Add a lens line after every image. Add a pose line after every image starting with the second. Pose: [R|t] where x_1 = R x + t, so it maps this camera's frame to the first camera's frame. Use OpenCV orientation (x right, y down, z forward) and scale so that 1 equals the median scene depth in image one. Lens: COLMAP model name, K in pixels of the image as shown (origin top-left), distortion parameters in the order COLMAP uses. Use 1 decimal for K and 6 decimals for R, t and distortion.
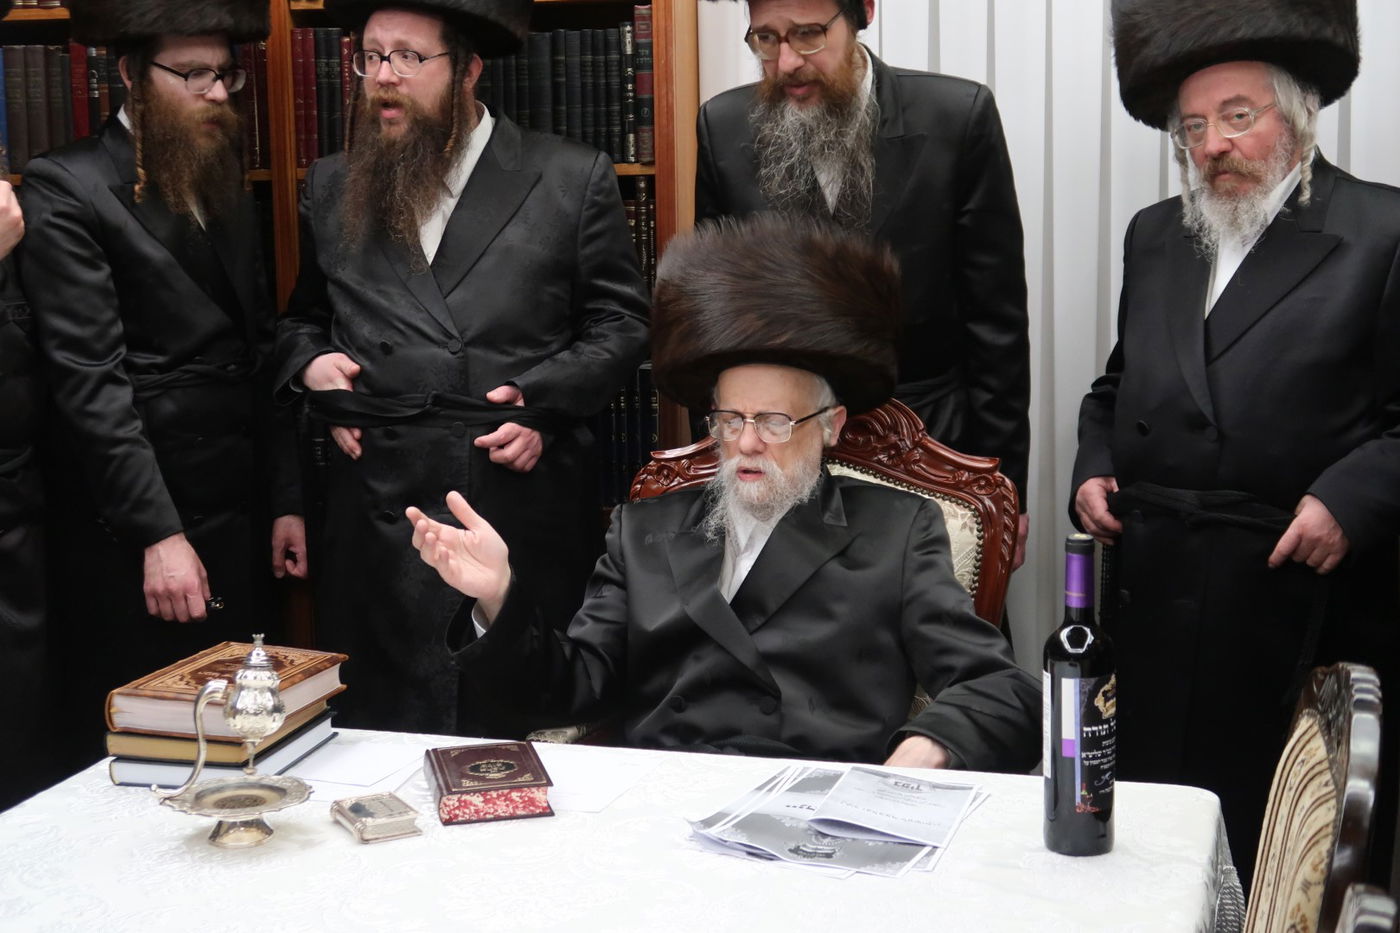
lens RADIAL K [[2135.3, 0, 697.1], [0, 2135.3, 465.6], [0, 0, 1]] dist [-0.002303, 0.000000]
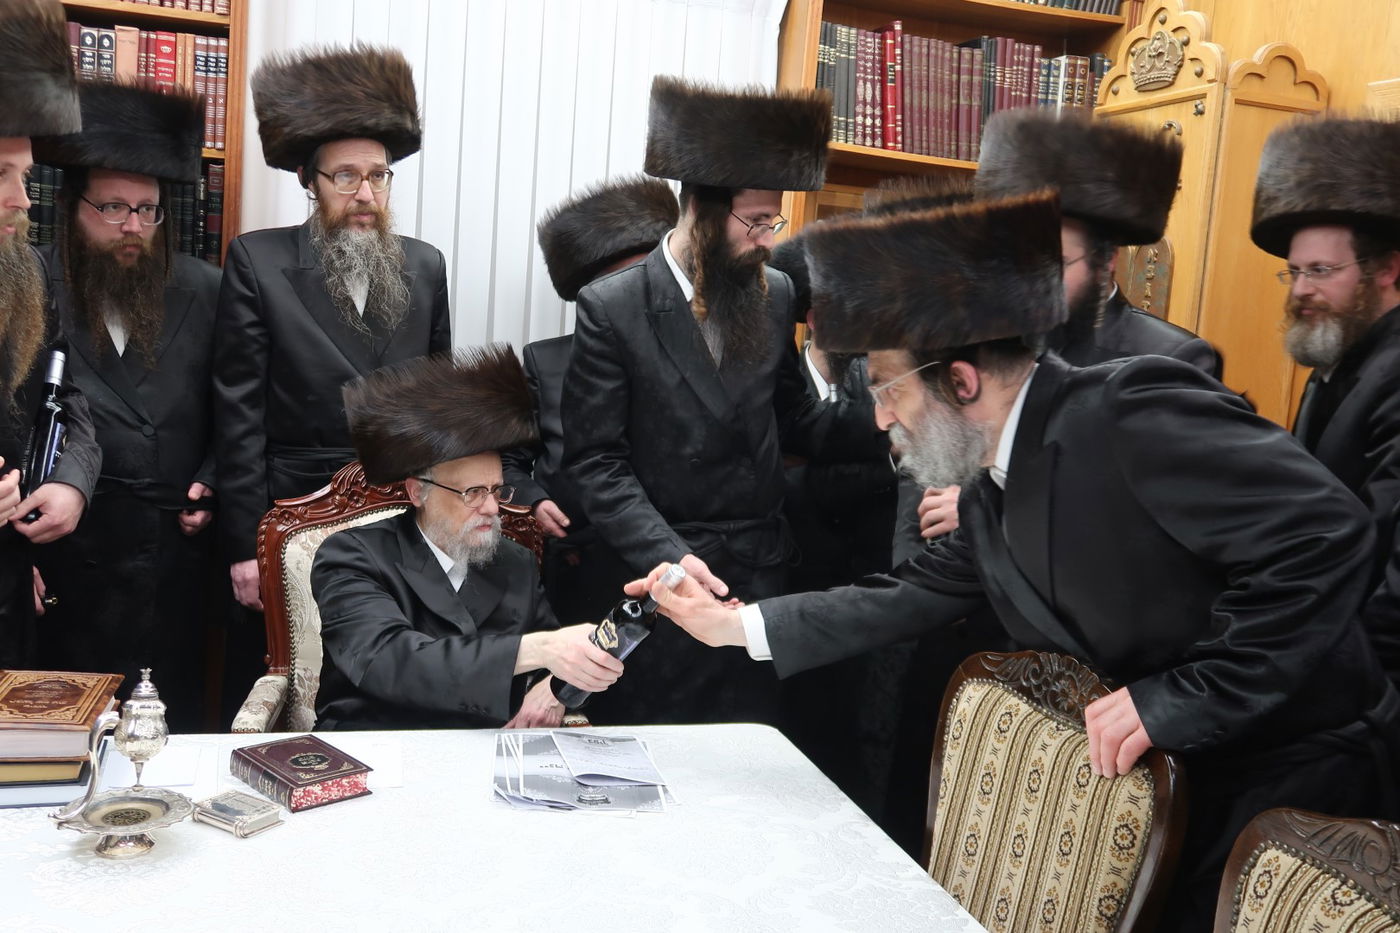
lens RADIAL K [[1290.3, 0, 701.8], [0, 1290.3, 461.0], [0, 0, 1]] dist [-0.003890, 0.000000]
pose [[0.831961, 0.020363, 0.554460, -0.317207], [-0.008489, 0.999677, -0.023975, -0.017822], [-0.554769, 0.015239, 0.831865, 0.229633]]
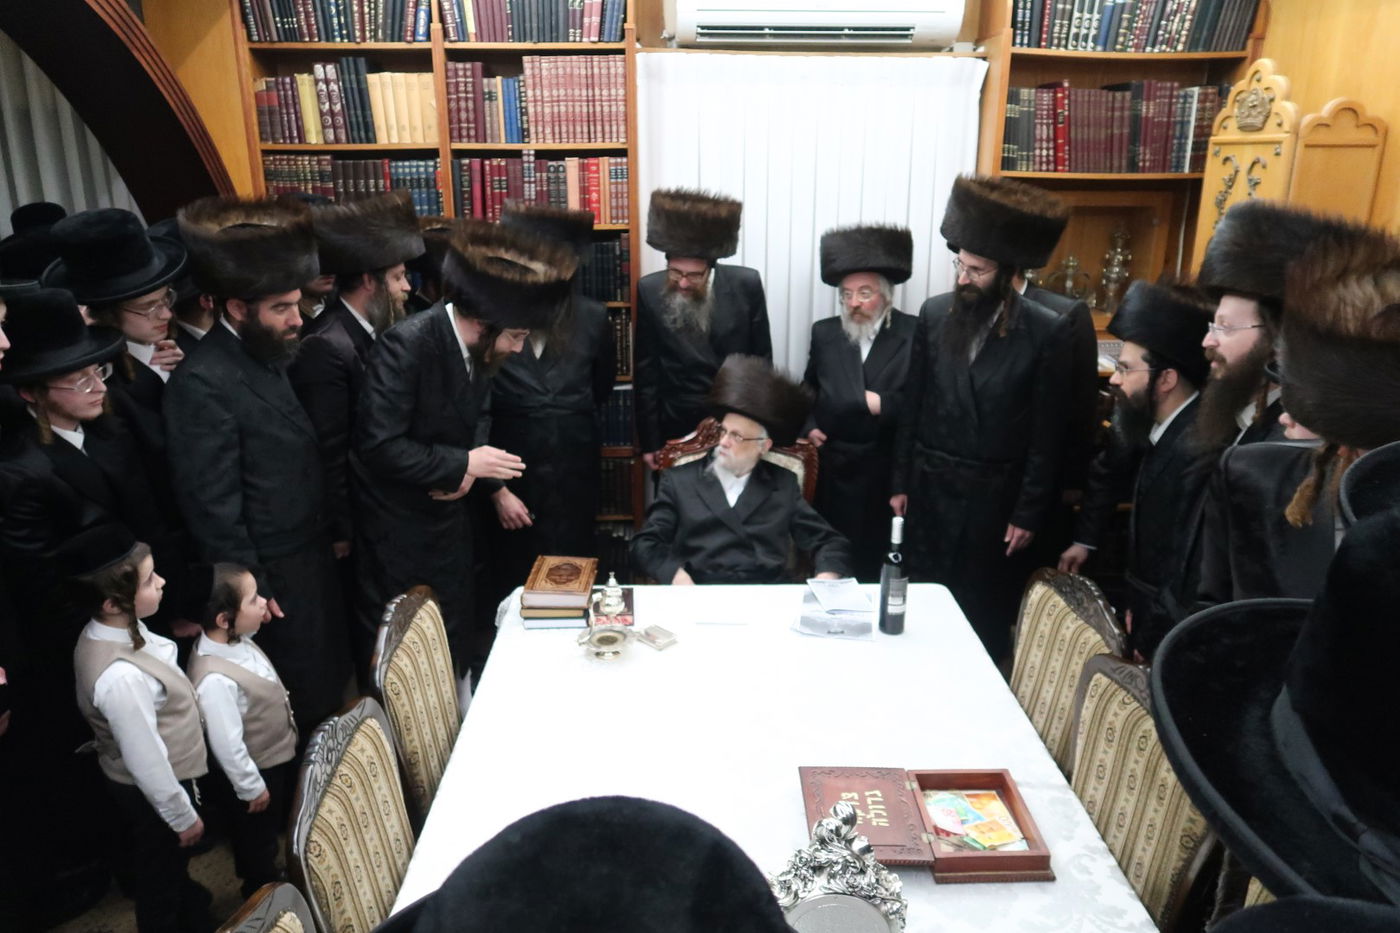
lens RADIAL K [[956.5, 0, 704.4], [0, 956.5, 465.3], [0, 0, 1]] dist [-0.036472, 0.005150]
pose [[0.953872, -0.070574, 0.291800, -0.378222], [0.025391, 0.987459, 0.155823, -0.186090], [-0.299138, -0.141227, 0.943701, -0.033846]]
